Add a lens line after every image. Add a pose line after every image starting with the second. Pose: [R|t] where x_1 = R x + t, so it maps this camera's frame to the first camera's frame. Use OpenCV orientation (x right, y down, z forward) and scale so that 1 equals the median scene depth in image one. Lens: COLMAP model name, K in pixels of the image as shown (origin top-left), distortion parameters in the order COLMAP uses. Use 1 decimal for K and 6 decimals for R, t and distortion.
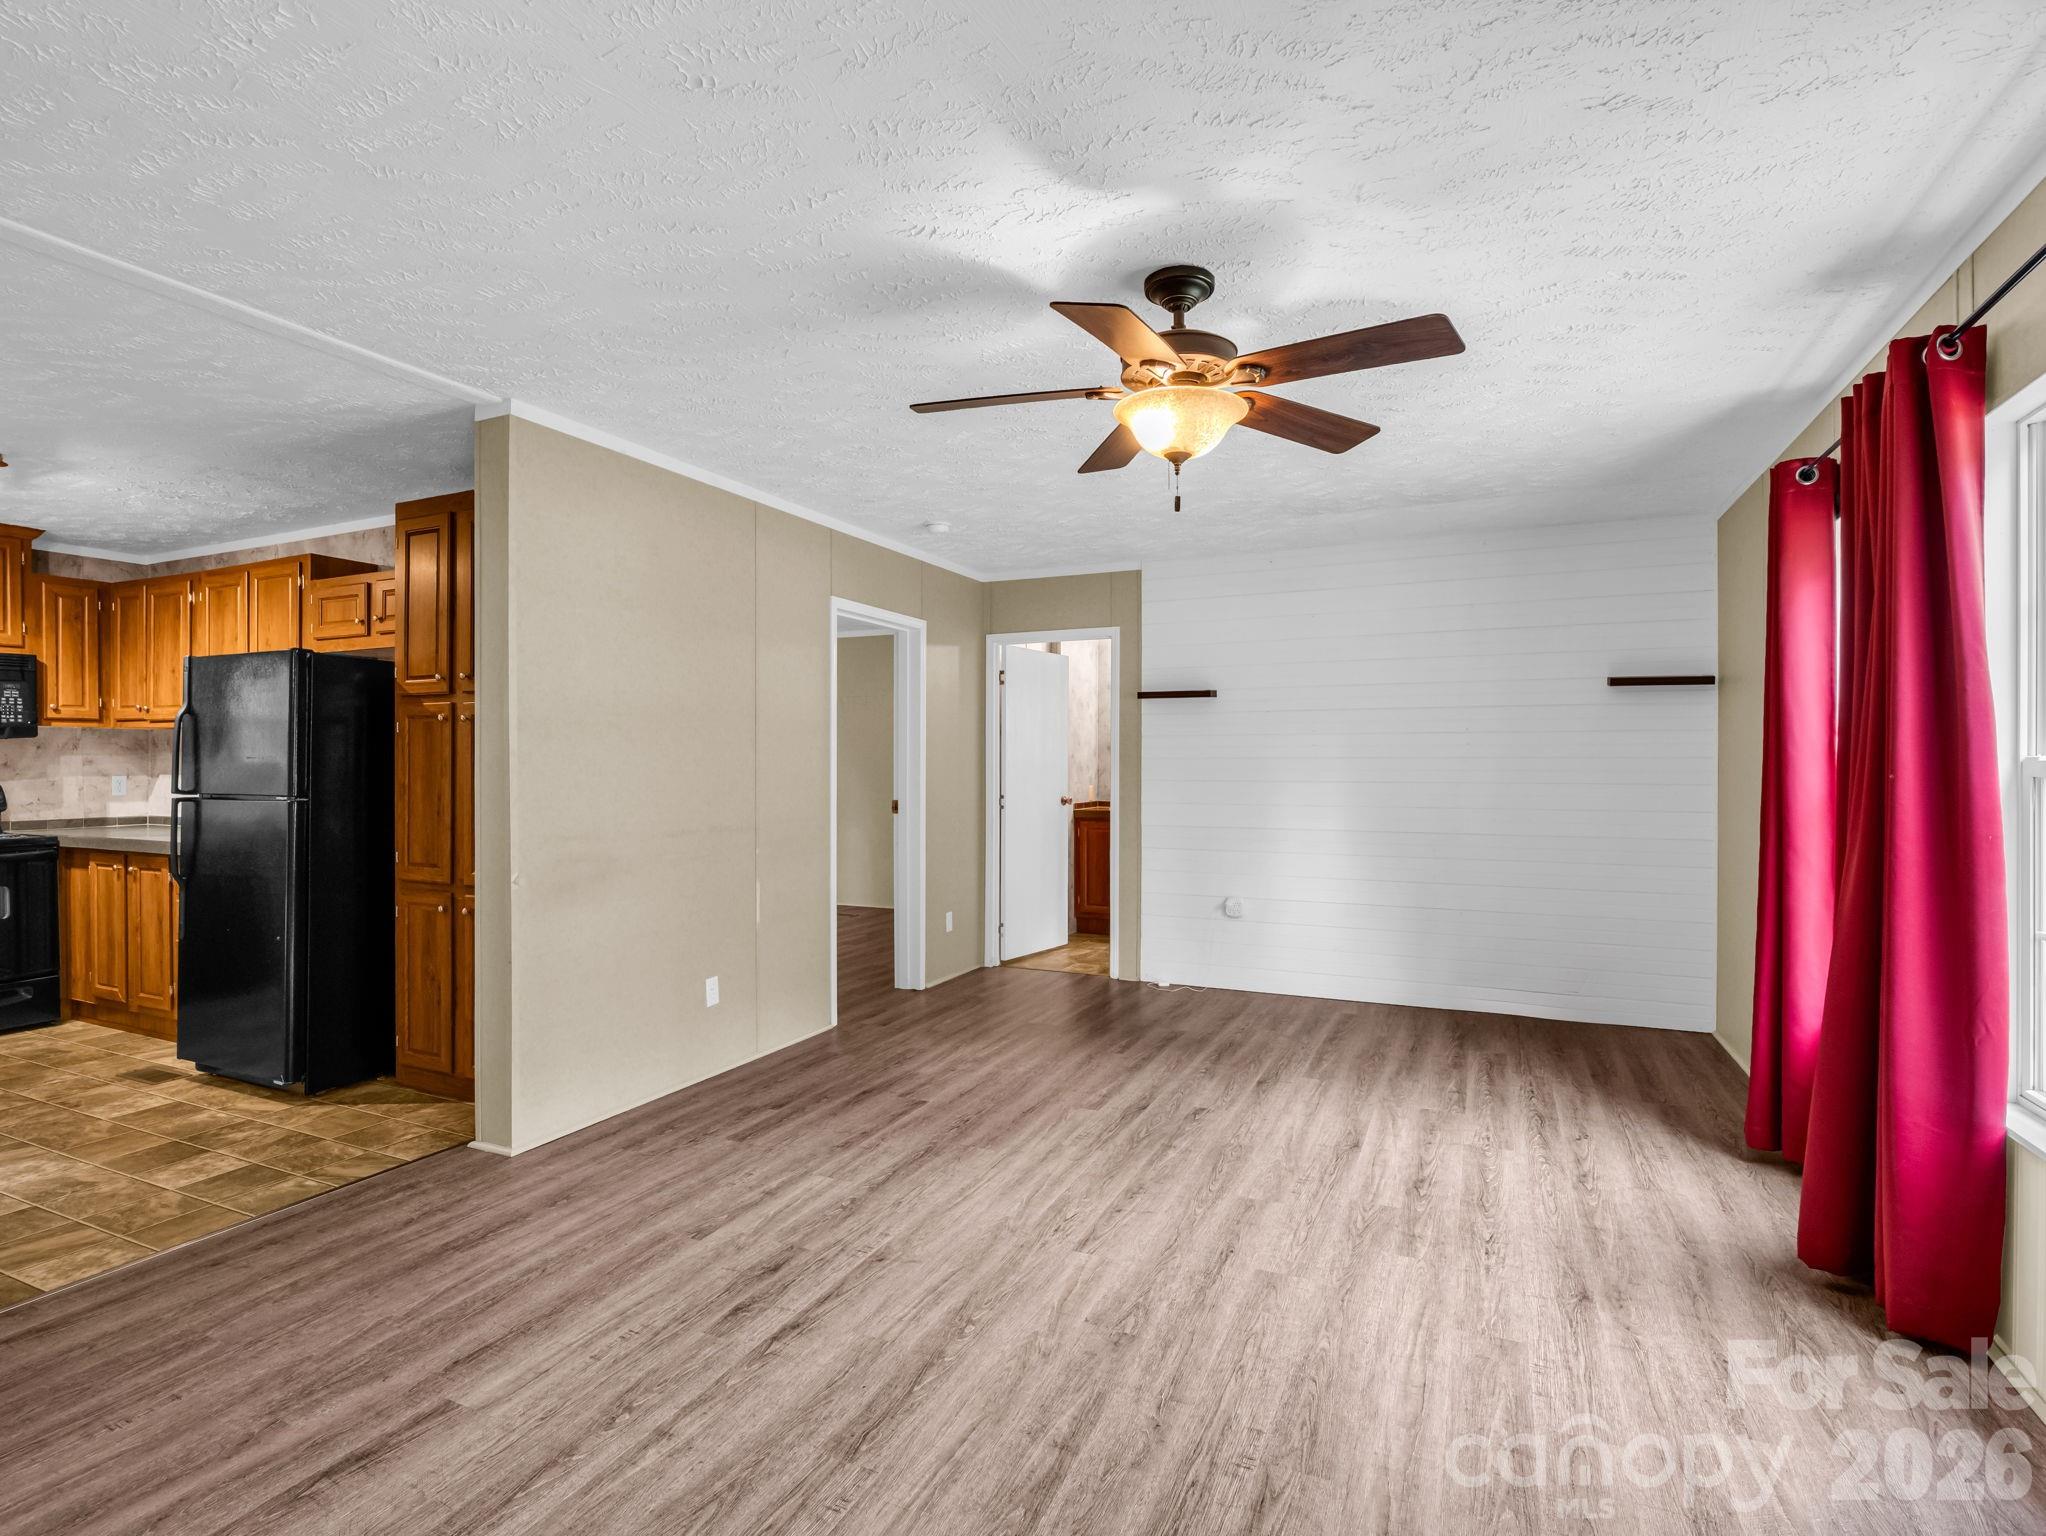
lens RADIAL K [[1031.0, 0, 1016.8], [0, 1031.0, 767.6], [0, 0, 1]] dist [-0.007109, -0.010008]
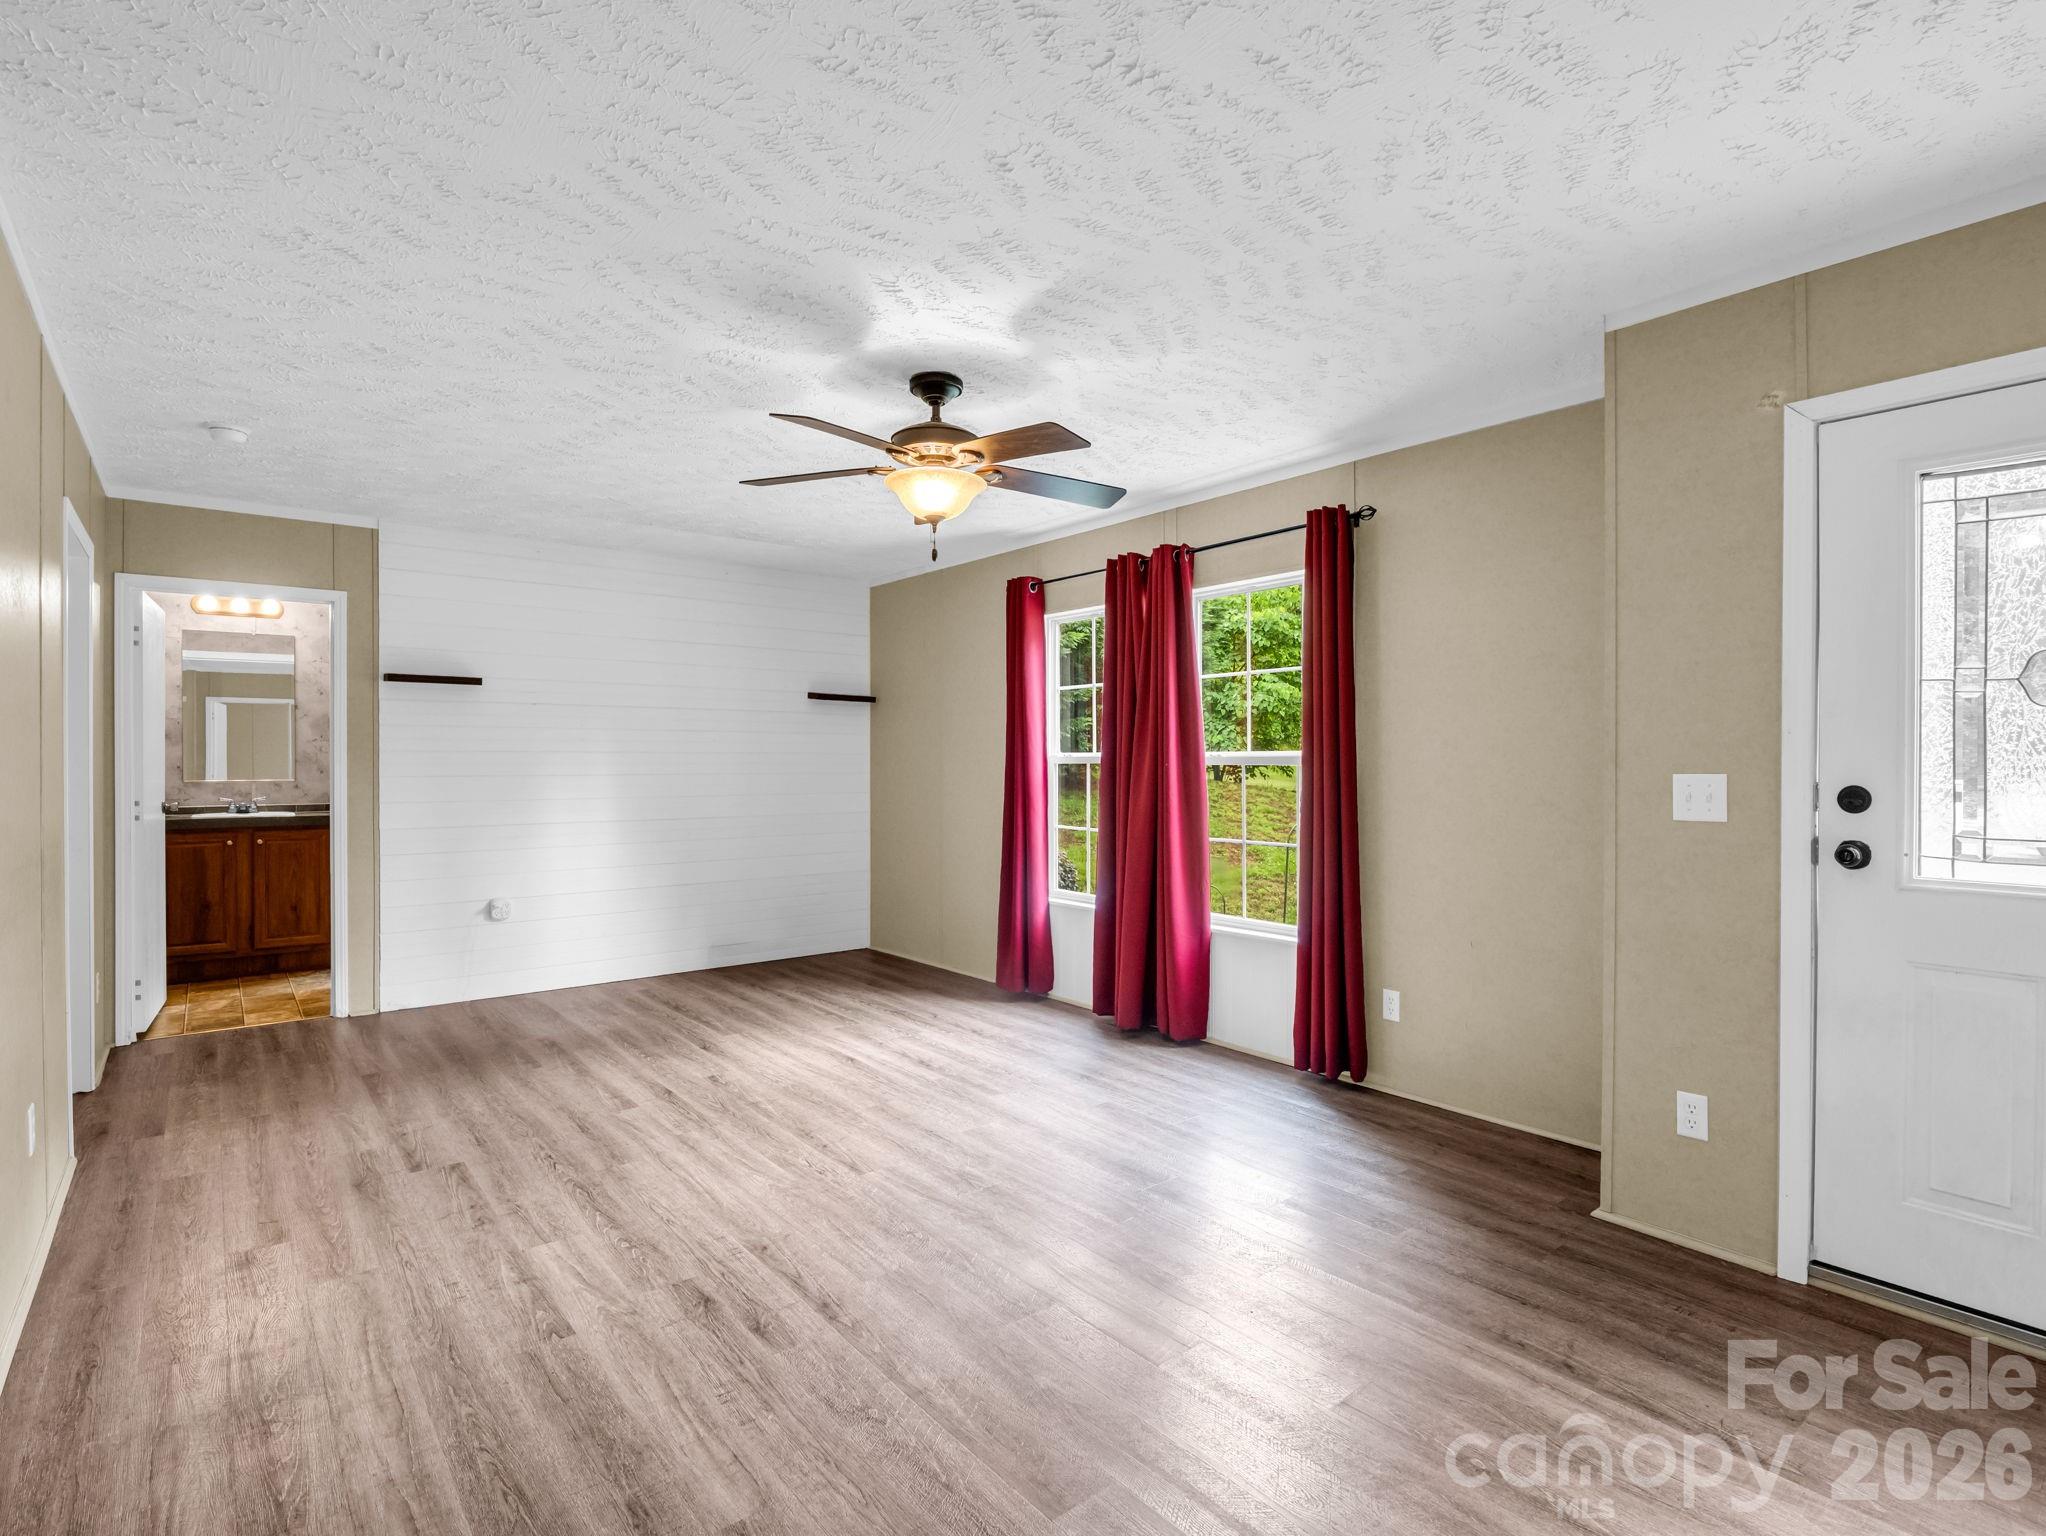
lens RADIAL K [[1244.9, 0, 812.7], [0, 1244.9, 762.5], [0, 0, 1]] dist [-0.004470, -0.056555]
pose [[0.433992, -0.002211, 0.900914, -1.031231], [0.003360, 0.999994, 0.000836, 0.000878], [-0.900911, 0.002665, 0.433996, 0.364194]]
